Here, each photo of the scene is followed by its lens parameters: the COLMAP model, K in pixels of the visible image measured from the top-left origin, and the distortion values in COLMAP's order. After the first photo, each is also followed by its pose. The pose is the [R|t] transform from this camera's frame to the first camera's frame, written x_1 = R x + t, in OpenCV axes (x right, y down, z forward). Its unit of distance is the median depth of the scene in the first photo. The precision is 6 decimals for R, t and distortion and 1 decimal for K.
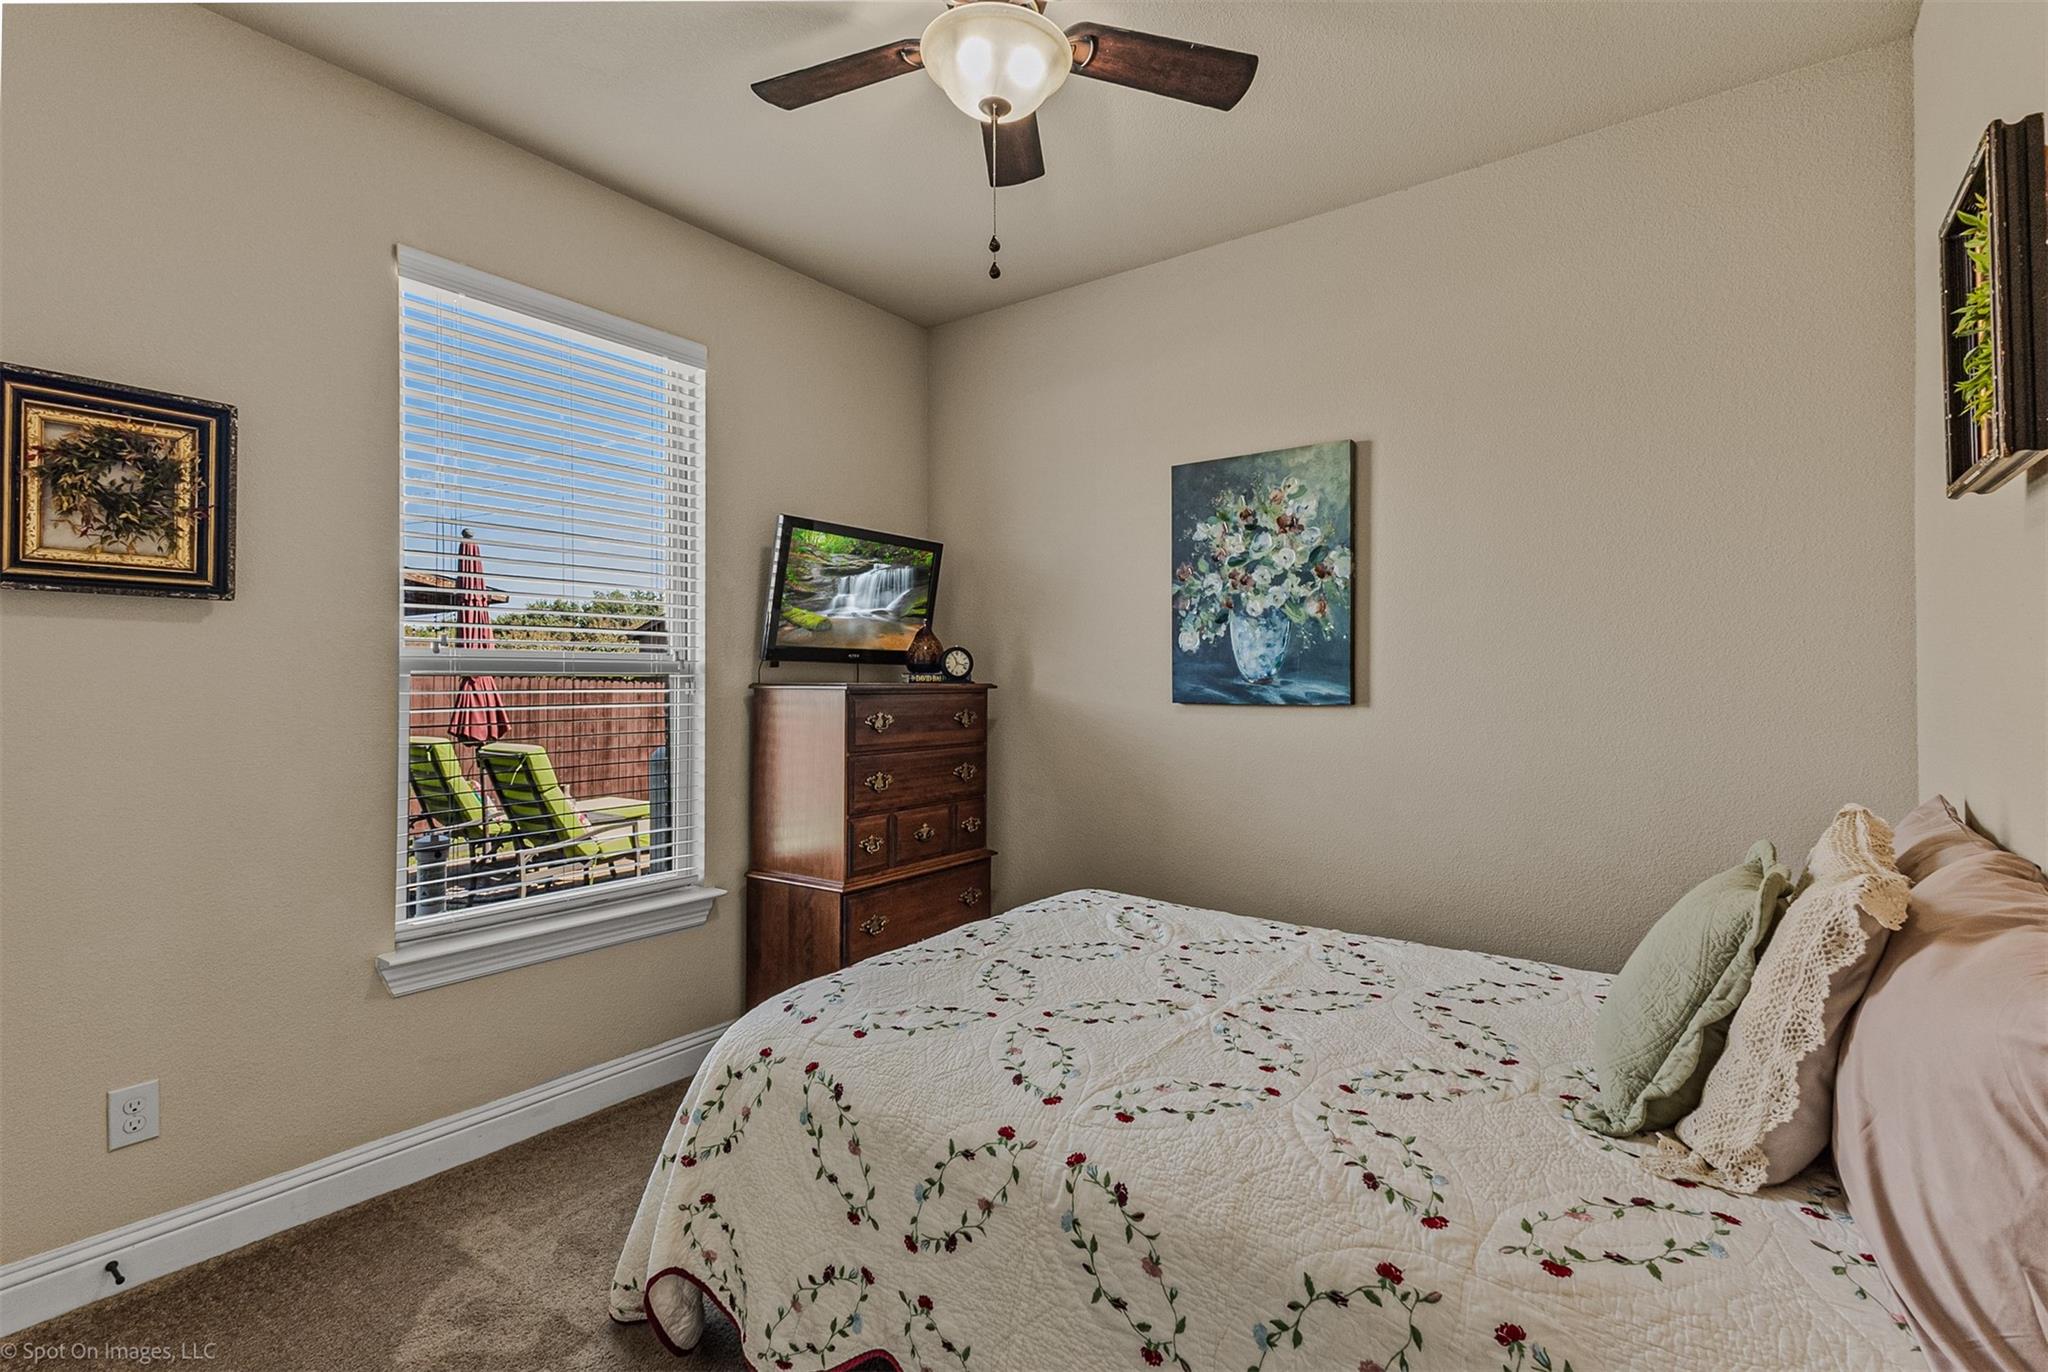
lens RADIAL K [[951.6, 0, 1039.8], [0, 951.6, 688.2], [0, 0, 1]] dist [0.021746, -0.000424]
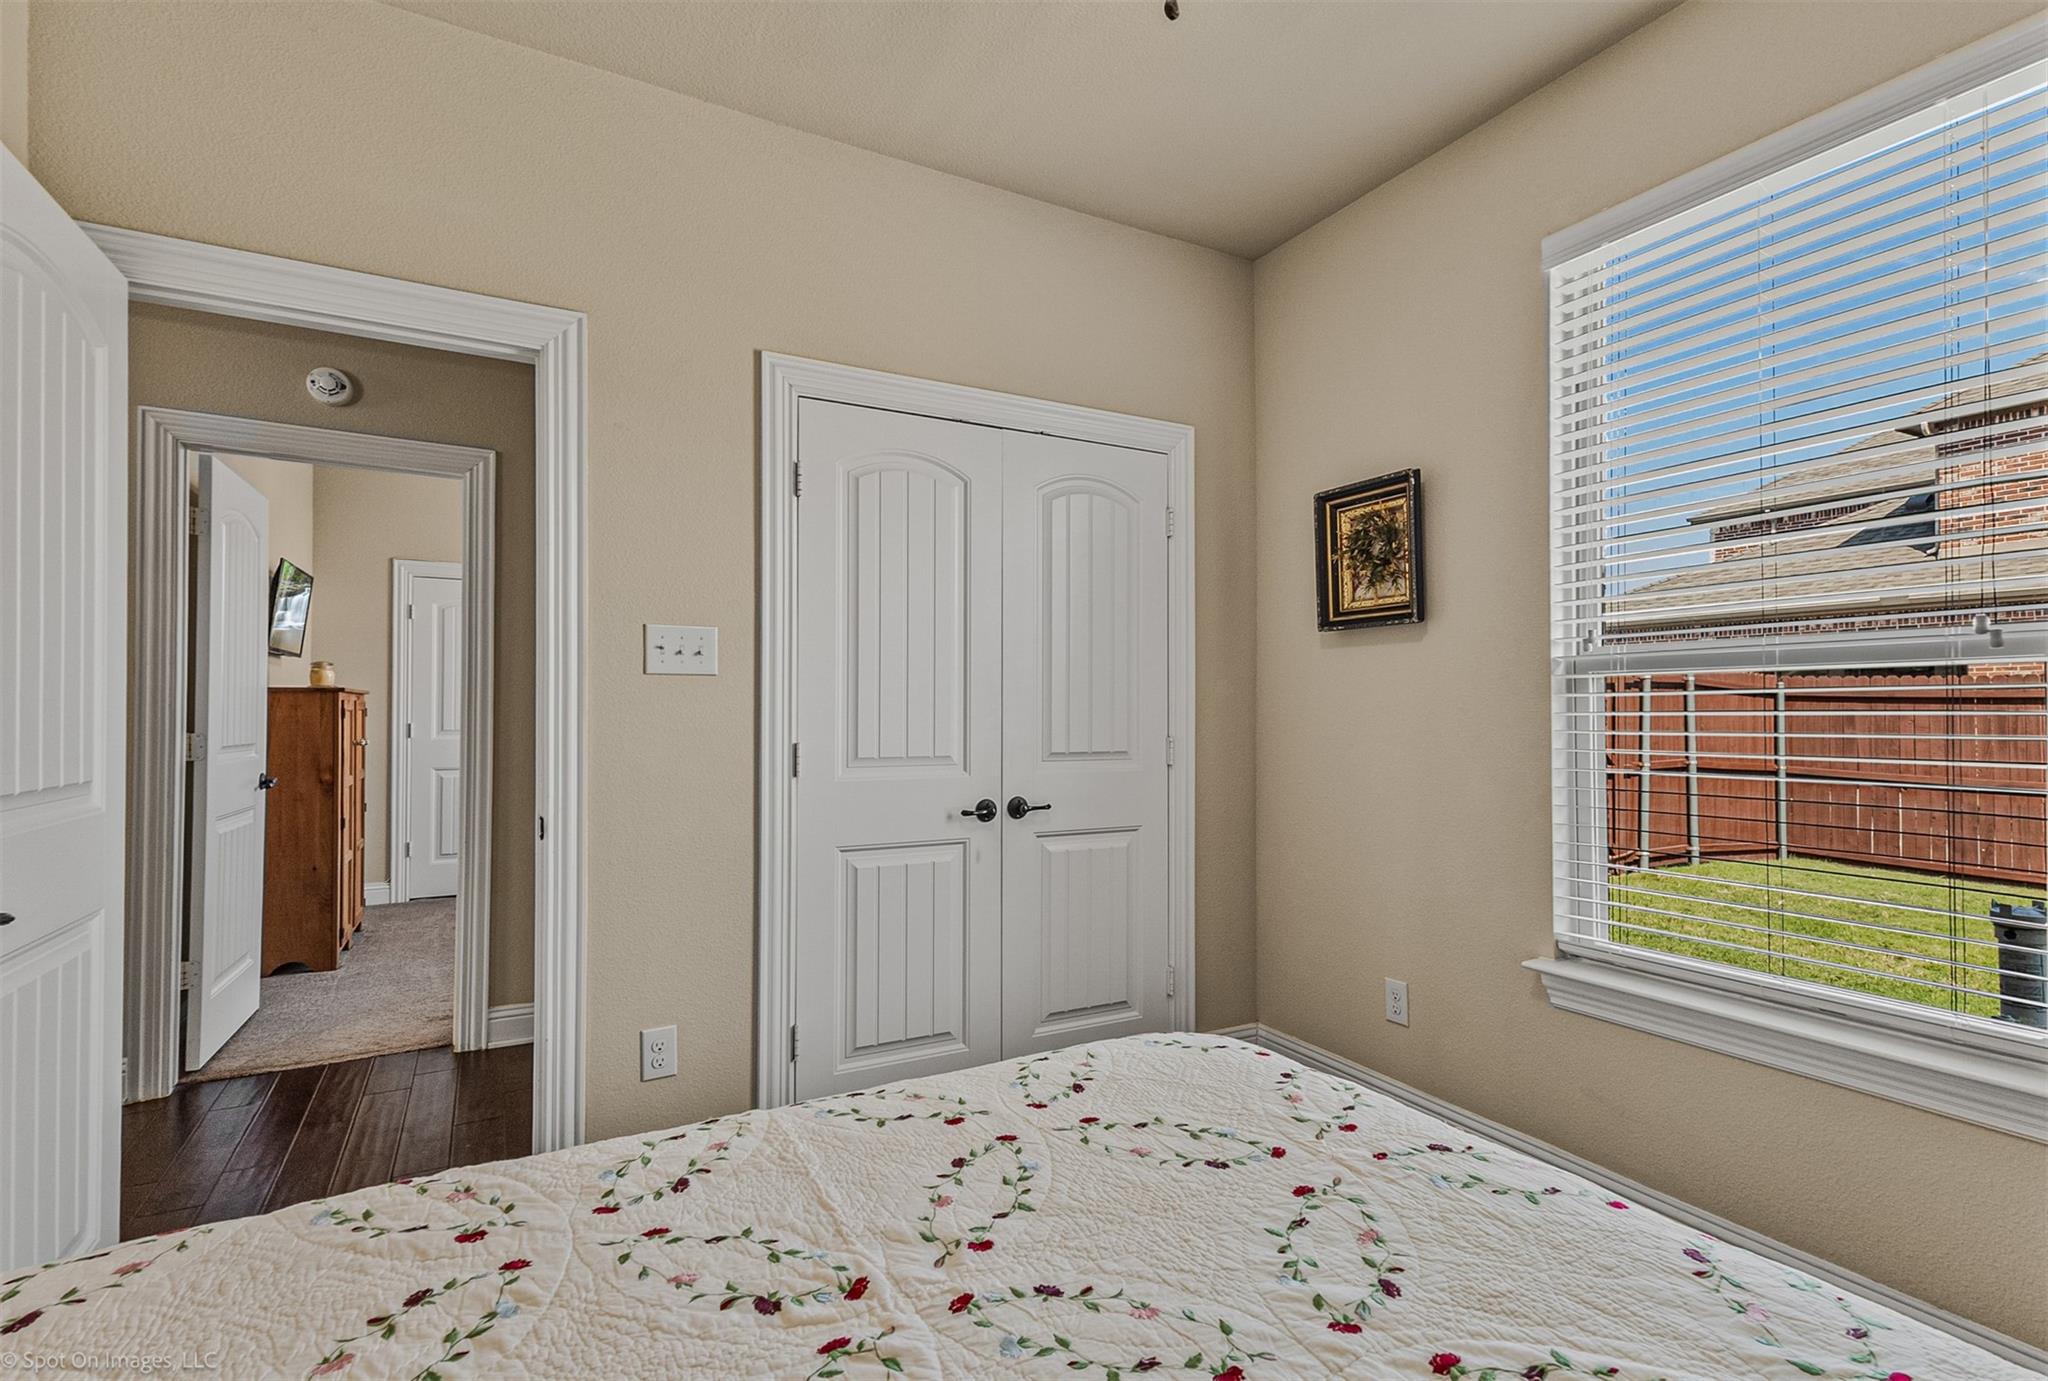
lens RADIAL K [[970.9, 0, 1022.6], [0, 970.9, 698.1], [0, 0, 1]] dist [0.021778, 0.006576]
pose [[-0.437191, -0.010027, -0.899313, 0.544282], [-0.001151, 0.999943, -0.010589, 0.023202], [0.899368, -0.003594, -0.437178, 1.121123]]
